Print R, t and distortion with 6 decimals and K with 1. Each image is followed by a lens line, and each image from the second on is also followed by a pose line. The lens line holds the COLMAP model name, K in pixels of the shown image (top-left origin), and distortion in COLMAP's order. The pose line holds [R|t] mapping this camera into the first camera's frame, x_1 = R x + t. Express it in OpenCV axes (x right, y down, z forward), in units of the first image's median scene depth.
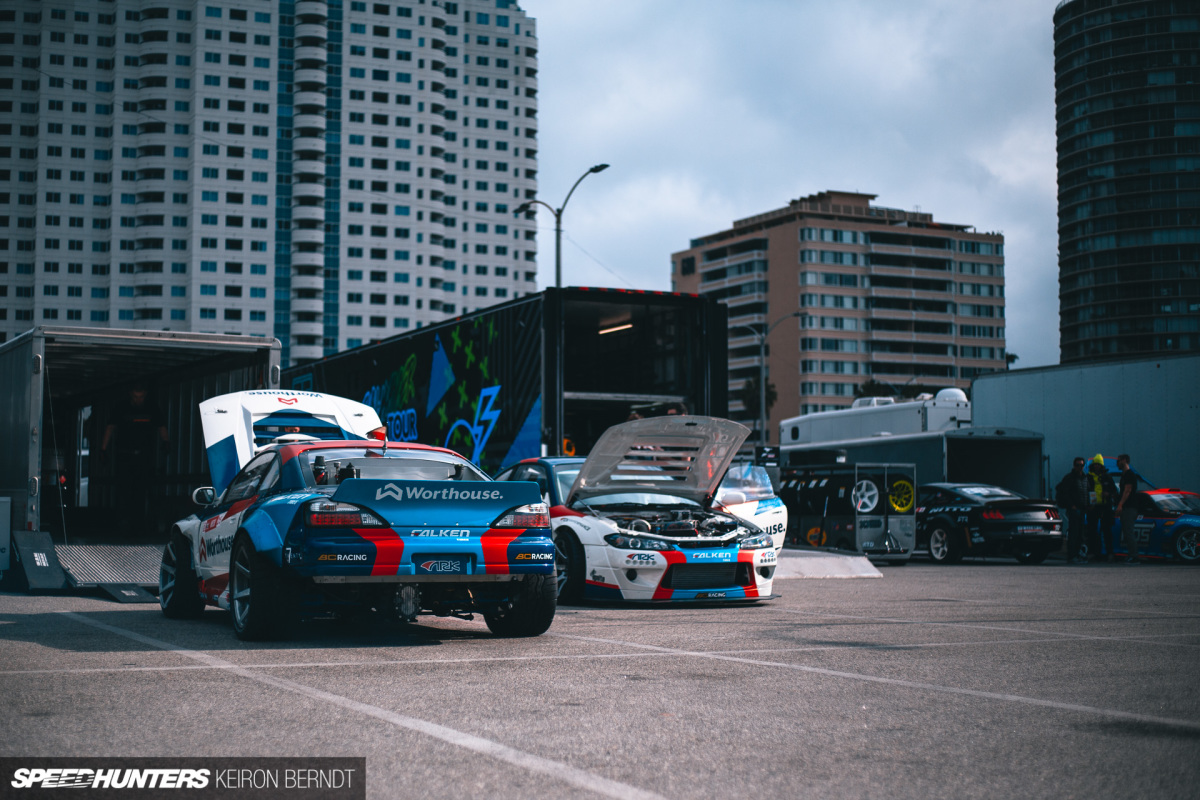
lens RADIAL K [[1806.7, 0, 600.0], [0, 1806.7, 400.0], [0, 0, 1]] dist [-0.980928, -0.000393]
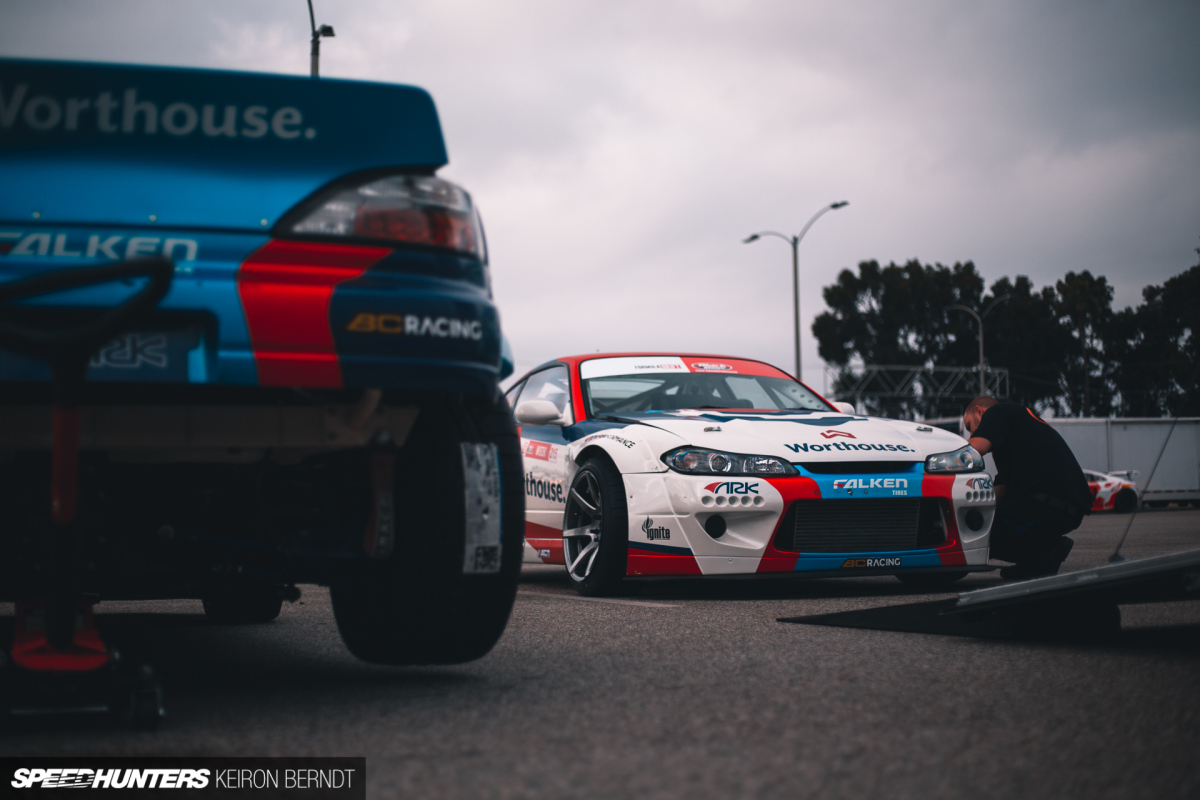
lens RADIAL K [[1773.6, 0, 600.0], [0, 1773.6, 400.0], [0, 0, 1]] dist [-0.006345, 0.000292]
pose [[0.999283, -0.018803, -0.032867, 0.002041], [0.017991, 0.999530, -0.024825, 0.074104], [0.033318, 0.024216, 0.999151, 0.486529]]
